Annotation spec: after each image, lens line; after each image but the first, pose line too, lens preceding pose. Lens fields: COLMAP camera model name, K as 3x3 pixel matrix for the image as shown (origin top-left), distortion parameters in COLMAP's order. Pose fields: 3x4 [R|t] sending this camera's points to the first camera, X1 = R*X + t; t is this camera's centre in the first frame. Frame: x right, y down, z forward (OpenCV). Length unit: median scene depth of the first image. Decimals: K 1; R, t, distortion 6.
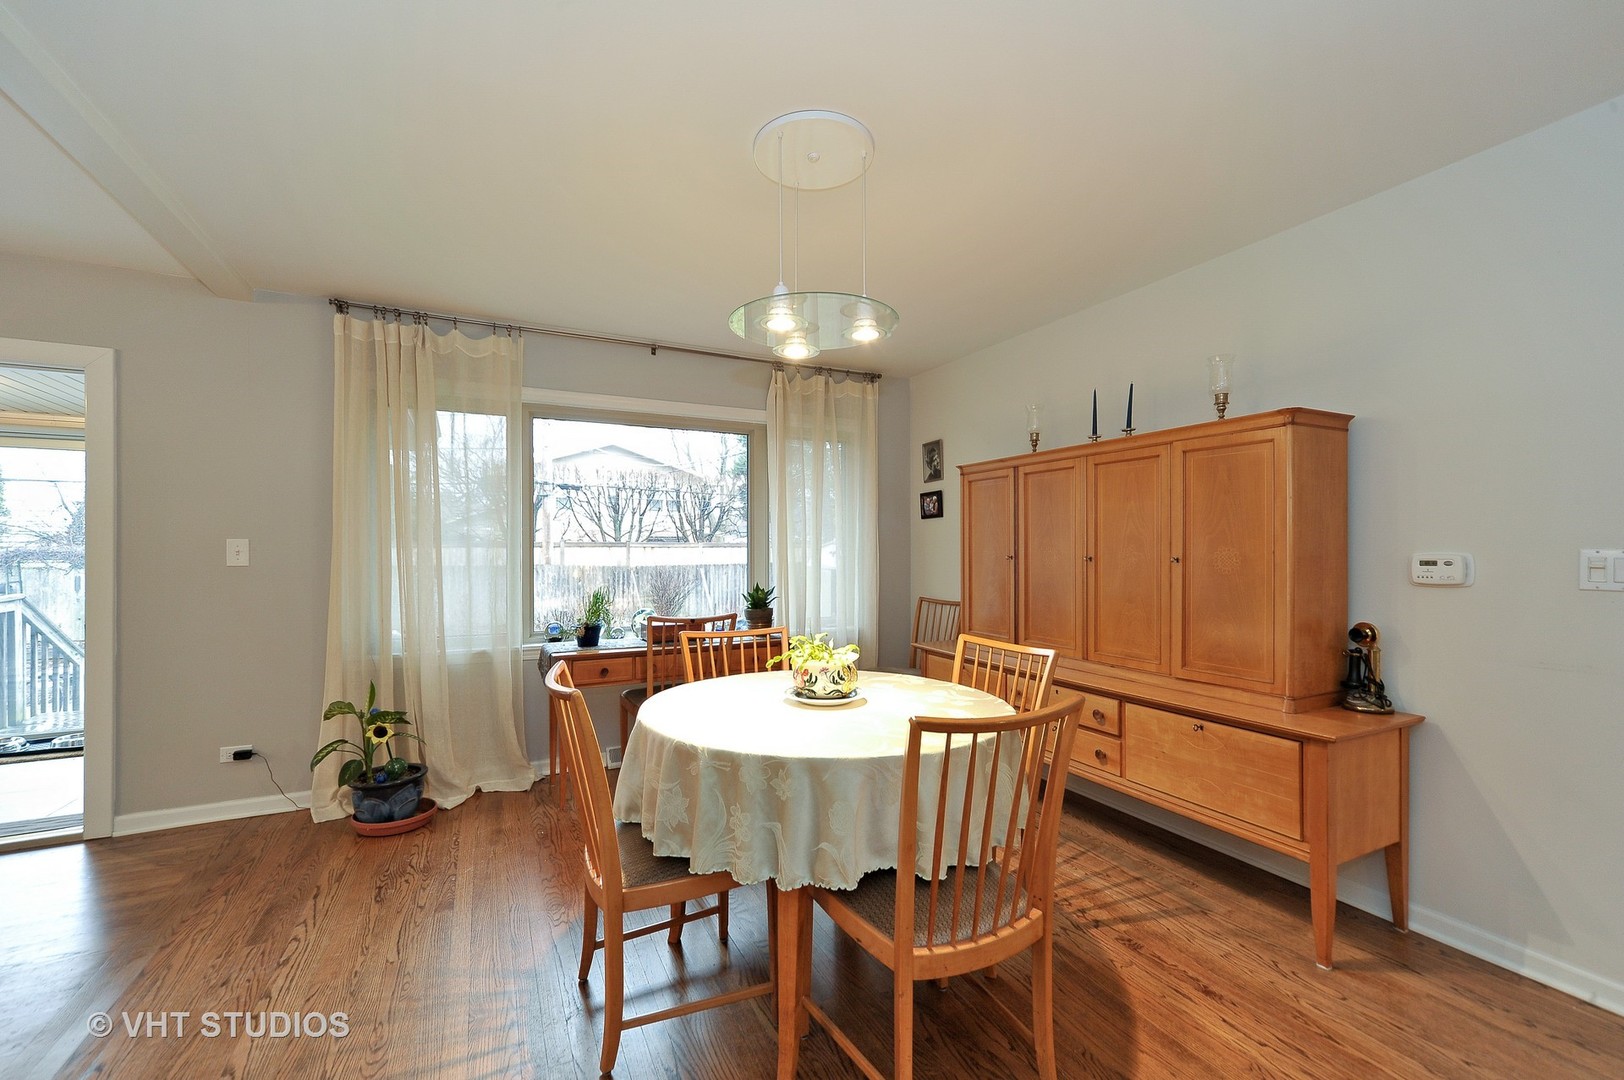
lens RADIAL K [[669.3, 0, 816.1], [0, 669.3, 553.2], [0, 0, 1]] dist [0.001227, 0.000247]
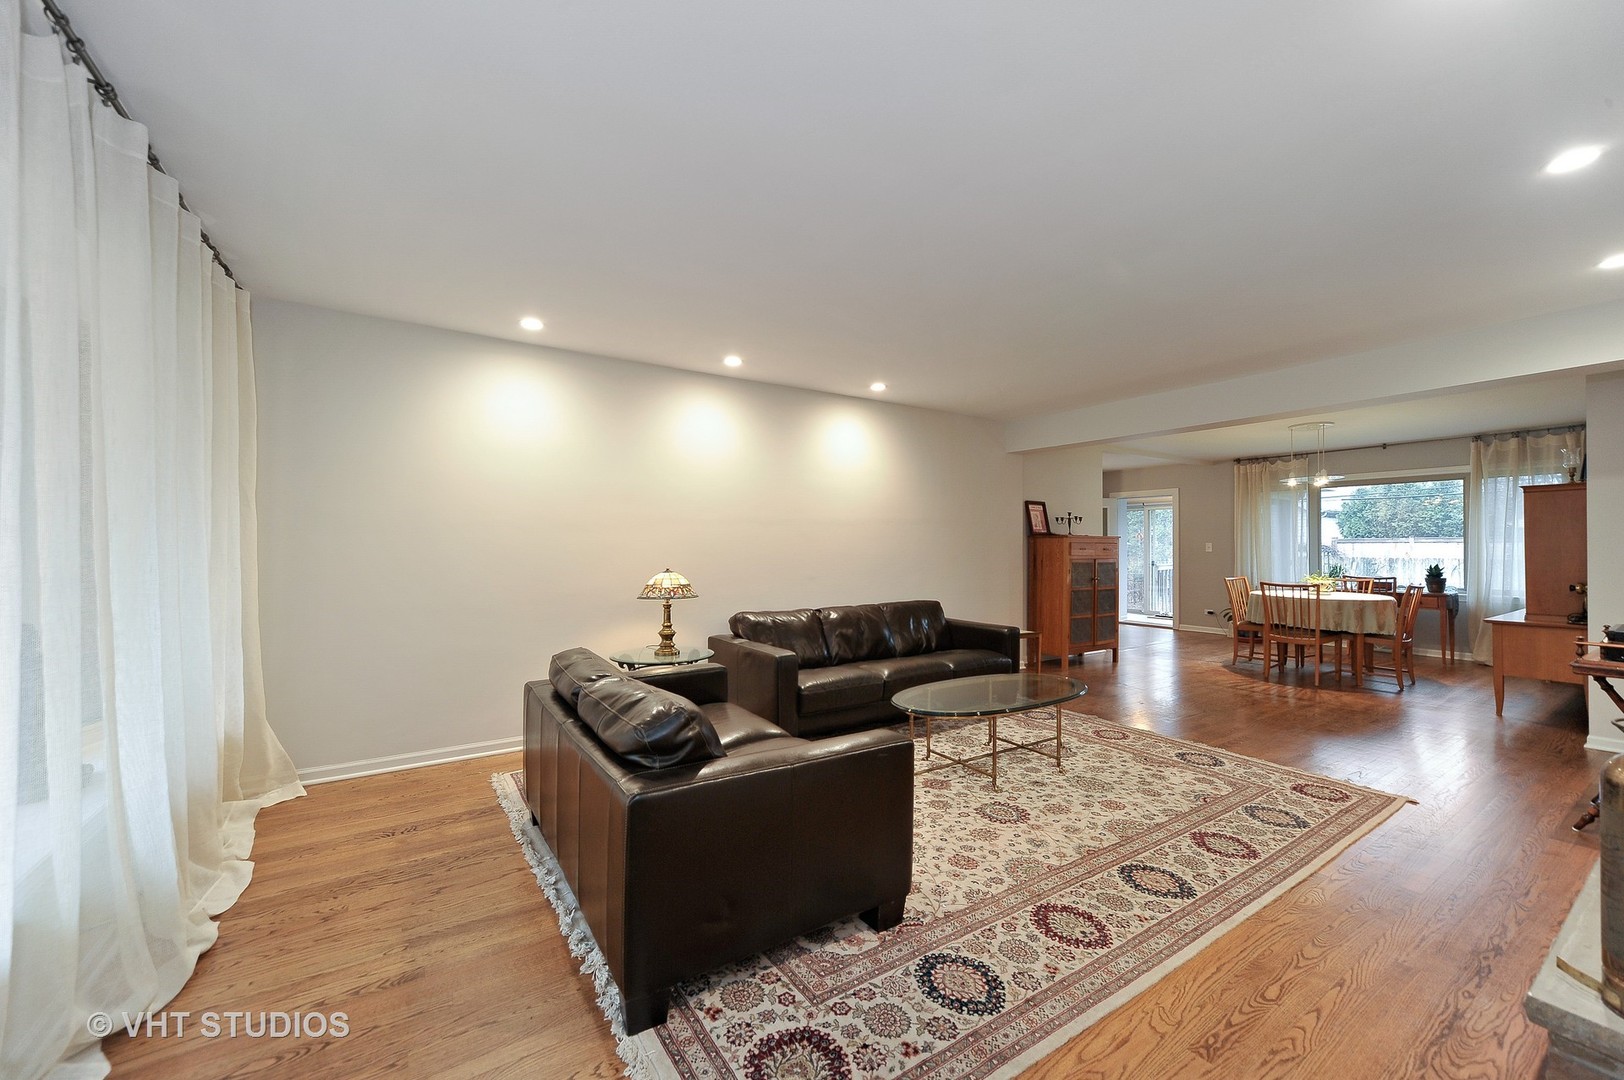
lens RADIAL K [[625.0, 0, 818.9], [0, 625.0, 539.2], [0, 0, 1]] dist [0.010766, 0.000029]
pose [[0.138405, -0.012345, -0.990299, 1.635882], [-0.002438, 0.999915, -0.012805, 0.002237], [0.990373, 0.004186, 0.138364, -1.104182]]
